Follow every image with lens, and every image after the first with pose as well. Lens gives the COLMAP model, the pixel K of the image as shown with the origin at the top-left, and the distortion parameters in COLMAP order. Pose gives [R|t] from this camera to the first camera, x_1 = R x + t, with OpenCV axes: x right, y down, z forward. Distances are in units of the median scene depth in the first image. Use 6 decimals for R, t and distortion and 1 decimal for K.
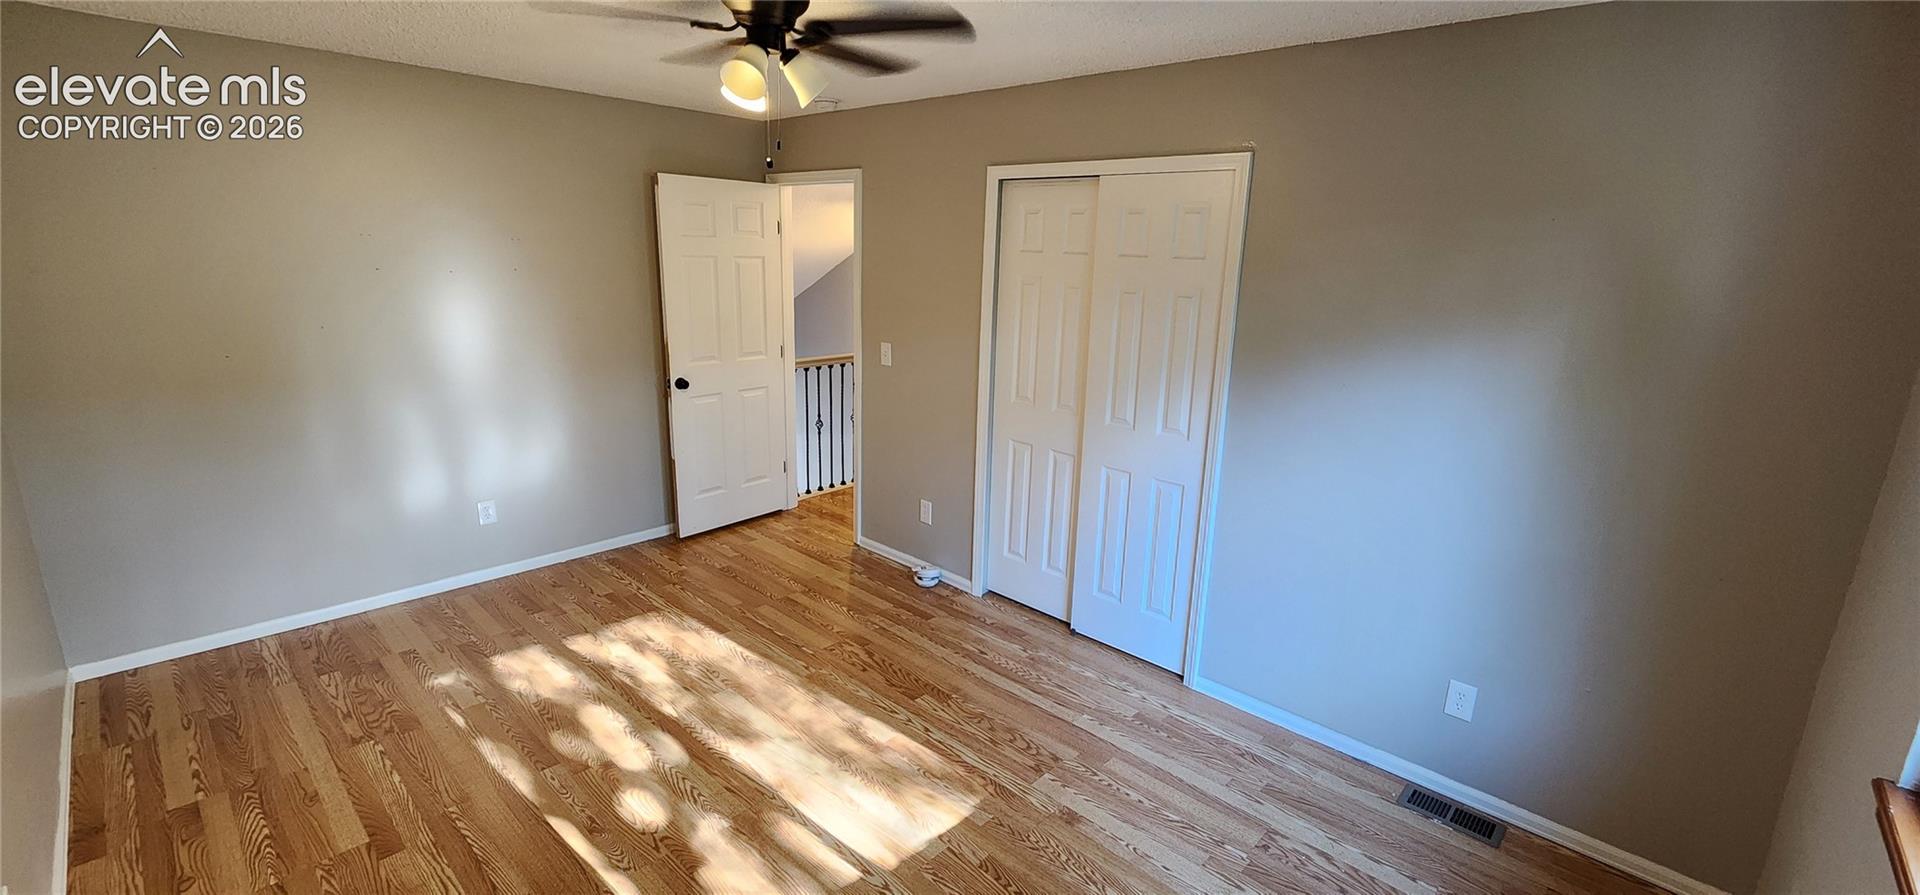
lens RADIAL K [[785.0, 0, 976.6], [0, 785.0, 438.1], [0, 0, 1]] dist [-0.000236, -0.000292]
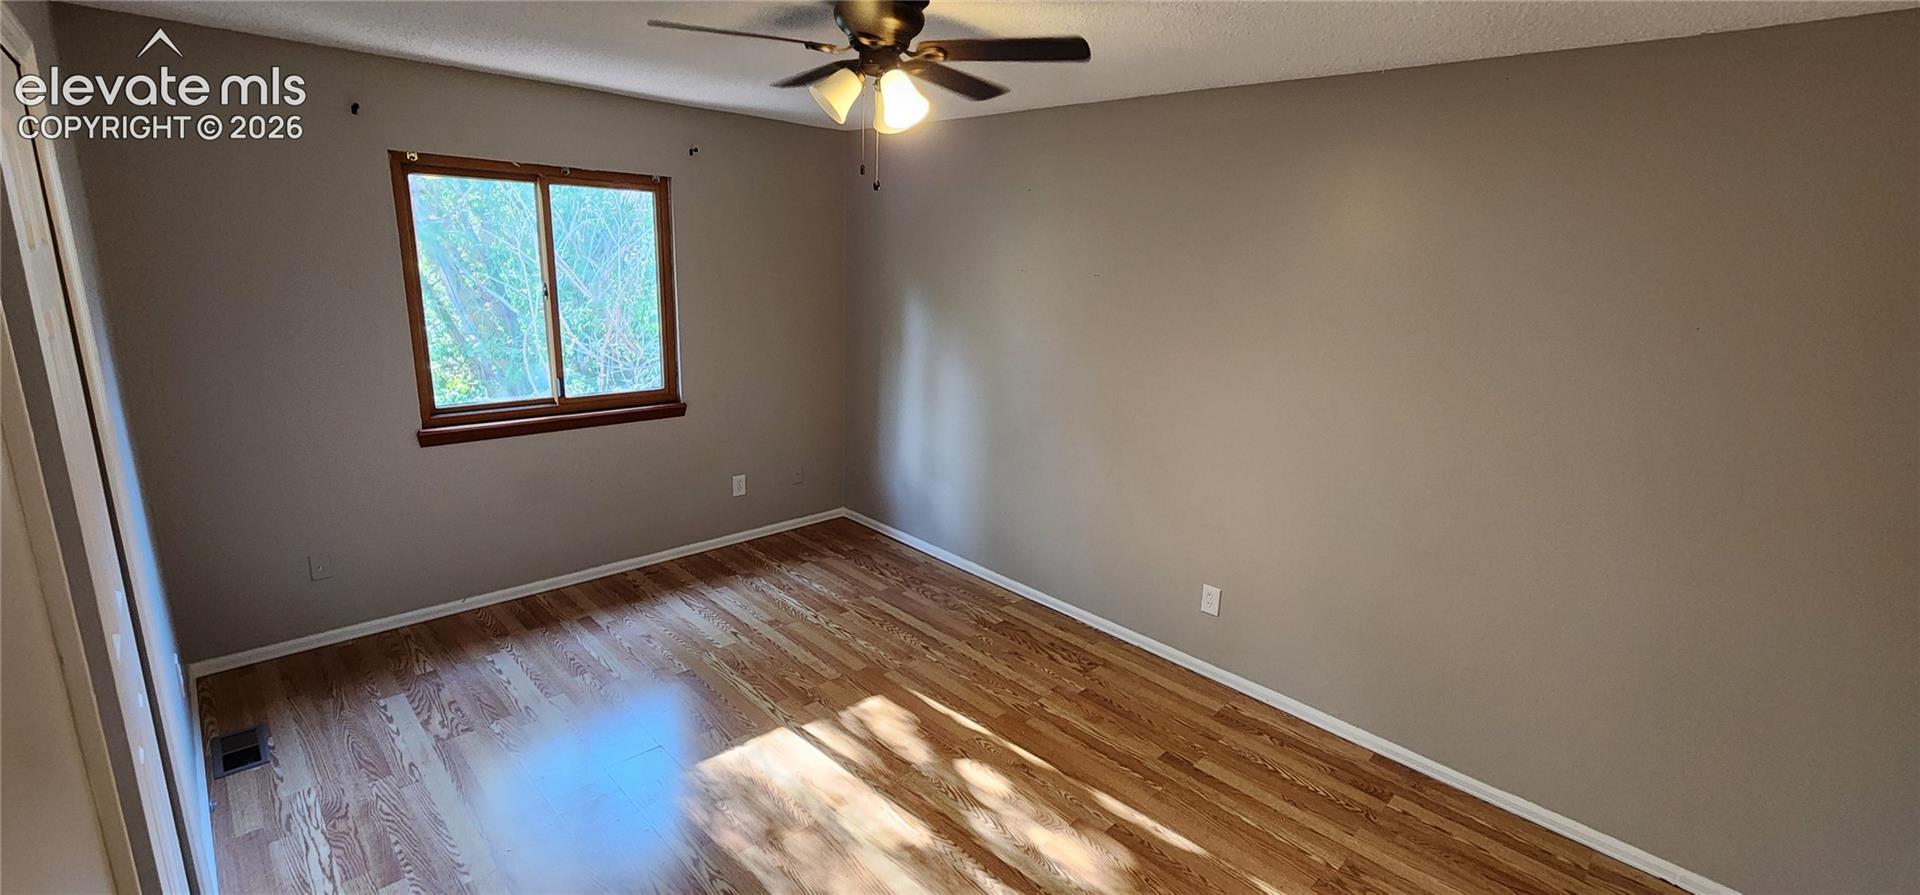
lens RADIAL K [[785.0, 0, 976.6], [0, 785.0, 438.1], [0, 0, 1]] dist [-0.000236, -0.000292]
pose [[-0.996349, -0.081962, 0.023913, -0.384539], [-0.061866, 0.886082, 0.459381, -0.452784], [-0.058840, 0.456224, -0.887917, 1.725528]]
